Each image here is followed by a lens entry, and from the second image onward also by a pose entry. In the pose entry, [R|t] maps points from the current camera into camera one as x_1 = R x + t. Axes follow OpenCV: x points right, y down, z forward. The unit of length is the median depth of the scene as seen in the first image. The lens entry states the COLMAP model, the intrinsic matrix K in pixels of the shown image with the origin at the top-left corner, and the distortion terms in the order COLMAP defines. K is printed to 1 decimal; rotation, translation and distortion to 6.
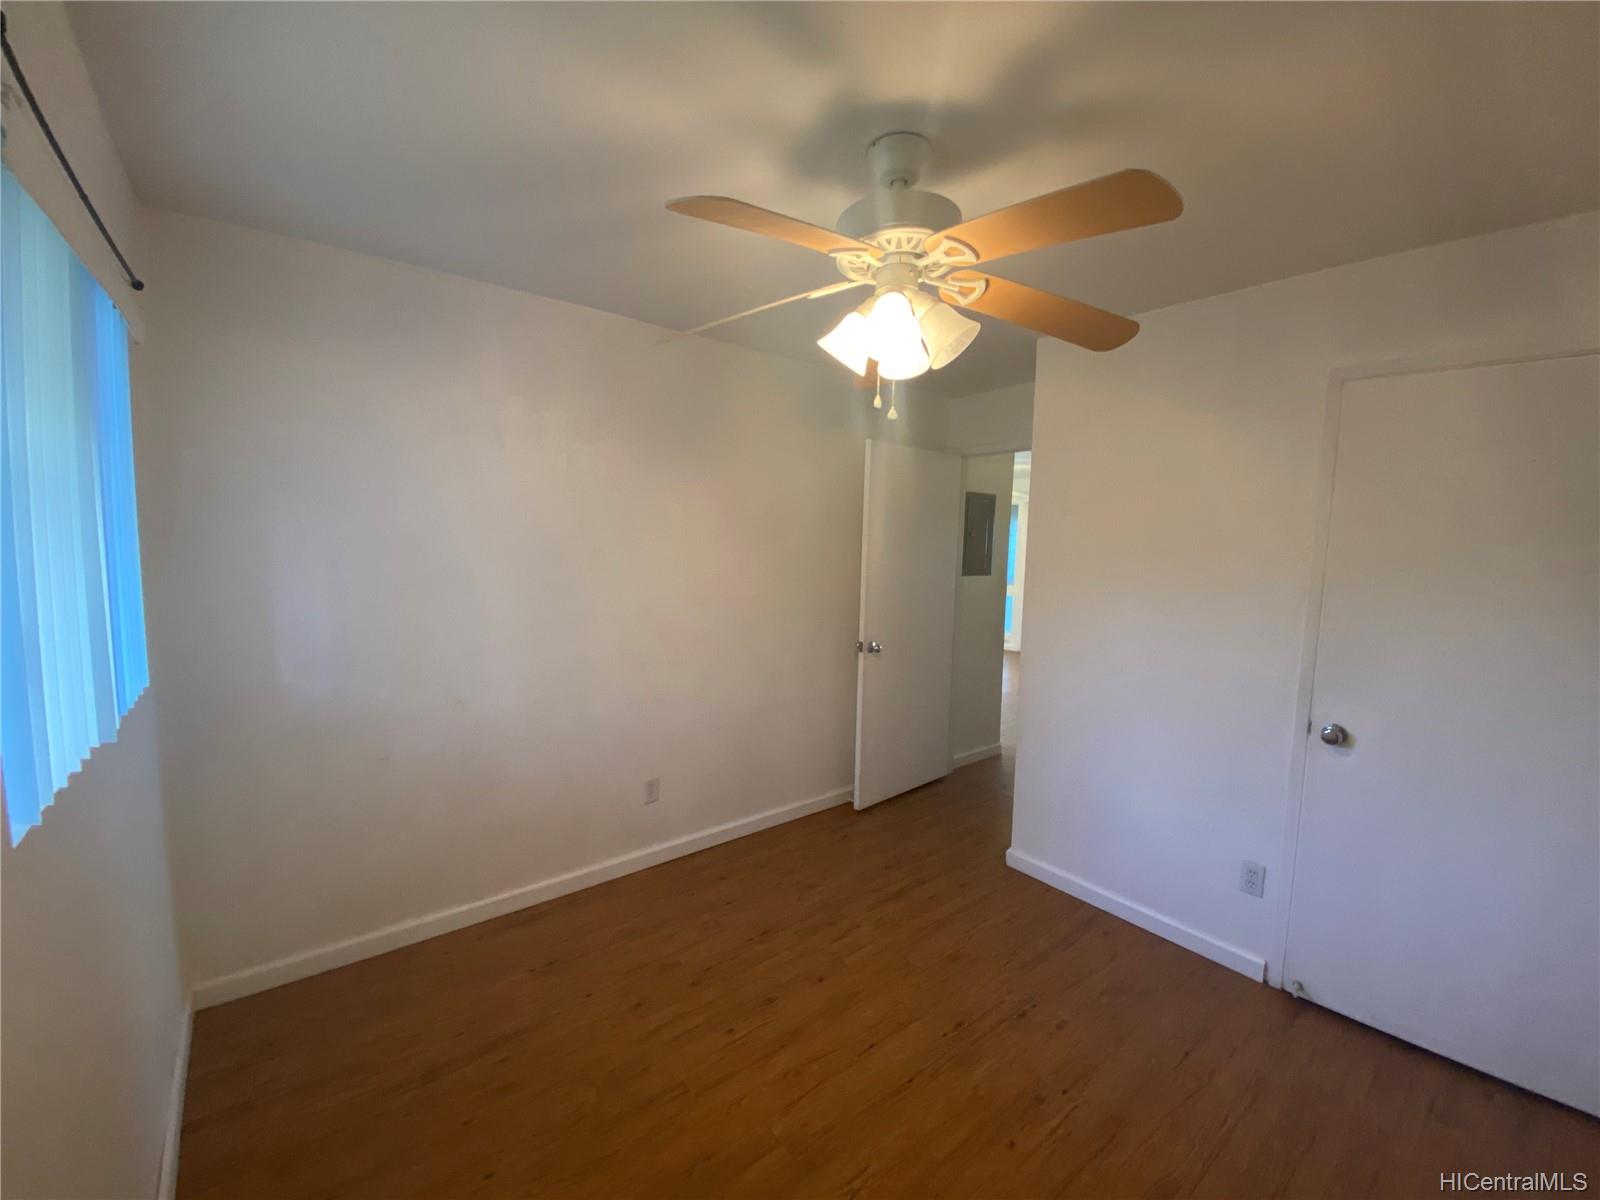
lens RADIAL K [[653.2, 0, 806.7], [0, 653.2, 600.7], [0, 0, 1]] dist [0.033244, -0.026504]
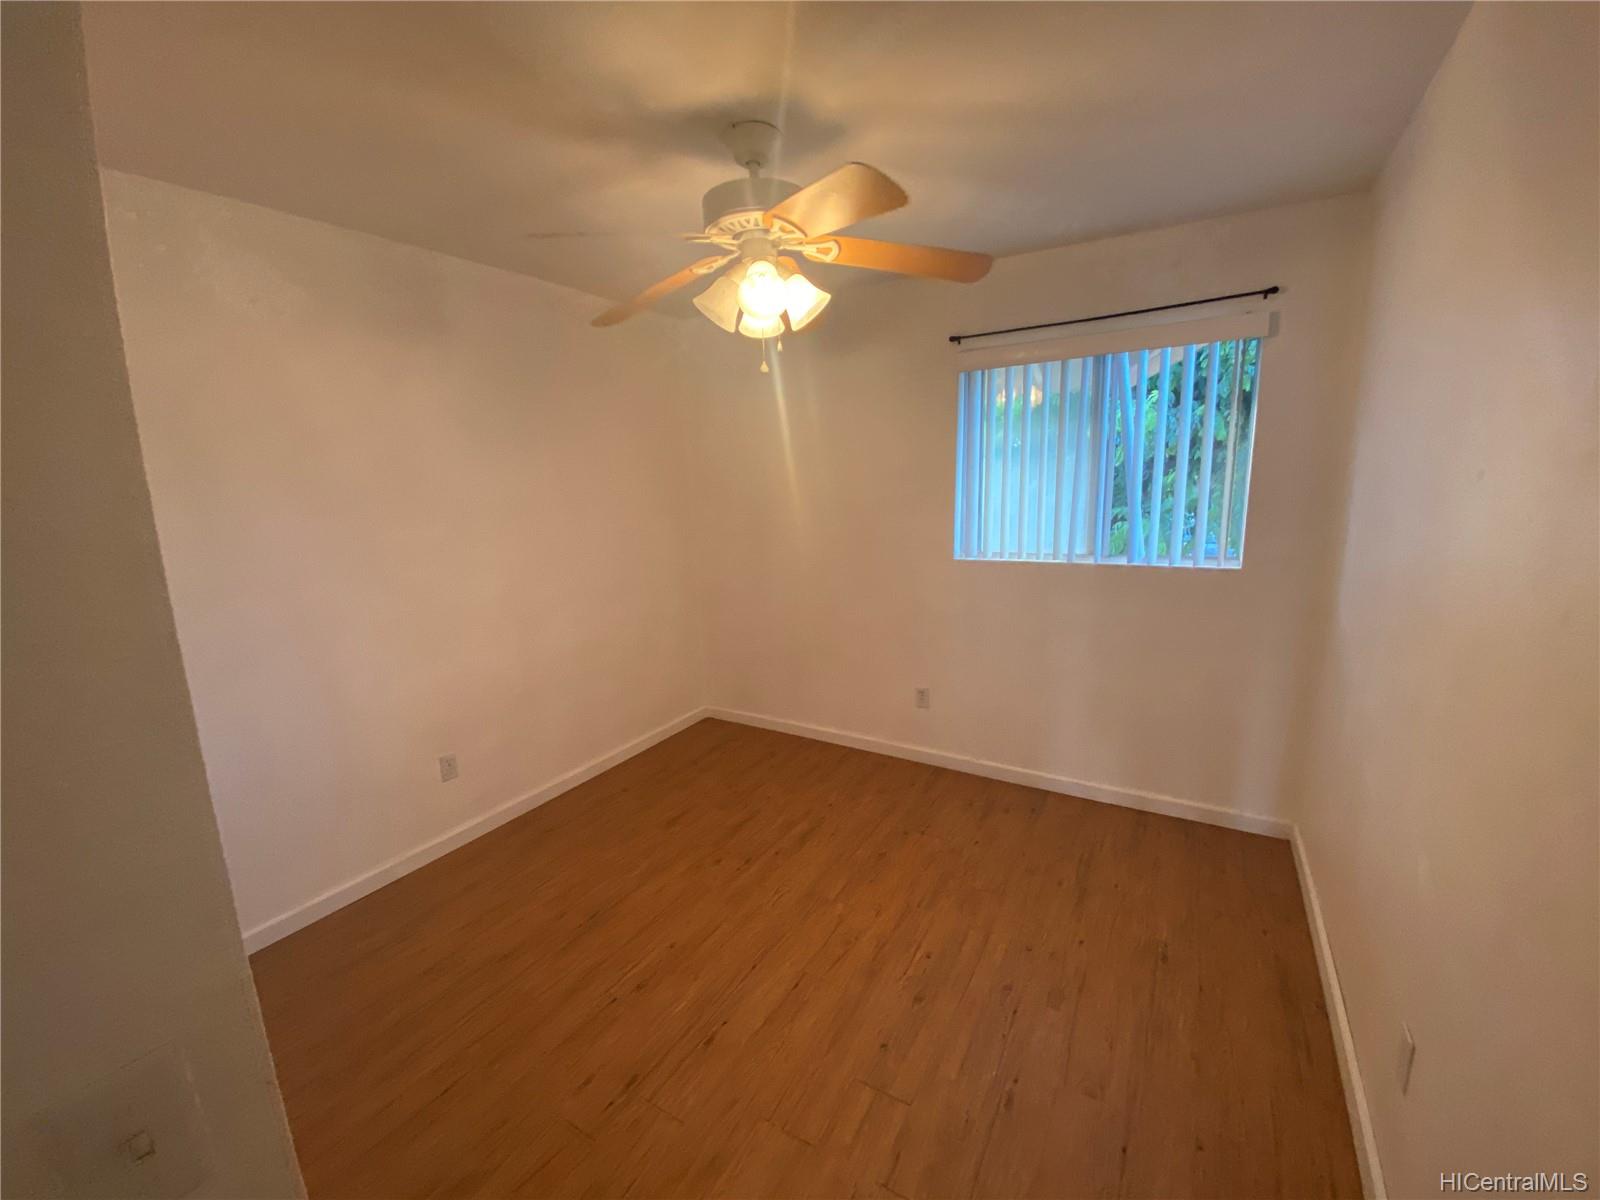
lens RADIAL K [[653.2, 0, 806.7], [0, 653.2, 600.7], [0, 0, 1]] dist [0.033244, -0.026504]
pose [[-0.934905, 0.064682, -0.348954, 0.386940], [-0.031467, 0.964271, 0.263042, -0.147335], [0.353500, 0.256900, -0.899467, 1.729015]]
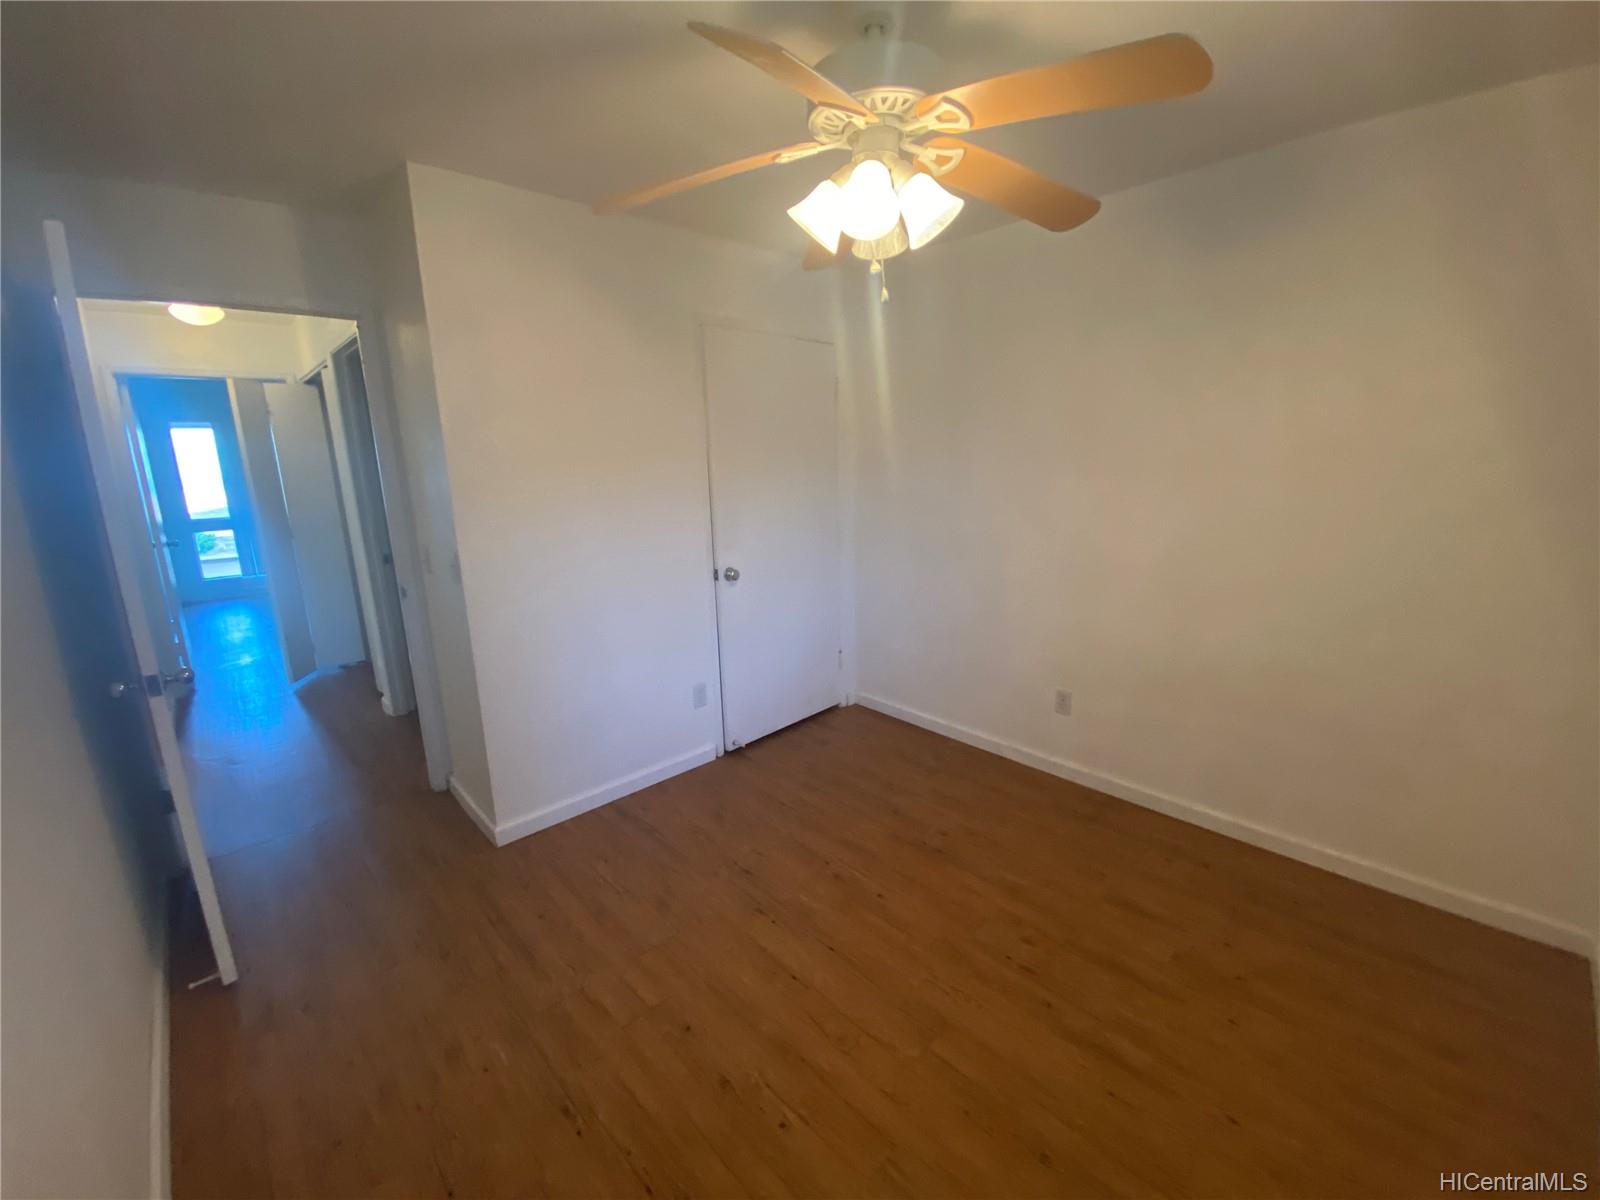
lens RADIAL K [[653.2, 0, 806.7], [0, 653.2, 600.7], [0, 0, 1]] dist [0.033244, -0.026504]
pose [[-0.073455, -0.244536, 0.966854, -0.688525], [0.115972, 0.960801, 0.251816, -0.090591], [-0.990533, 0.130626, -0.042216, 0.938296]]
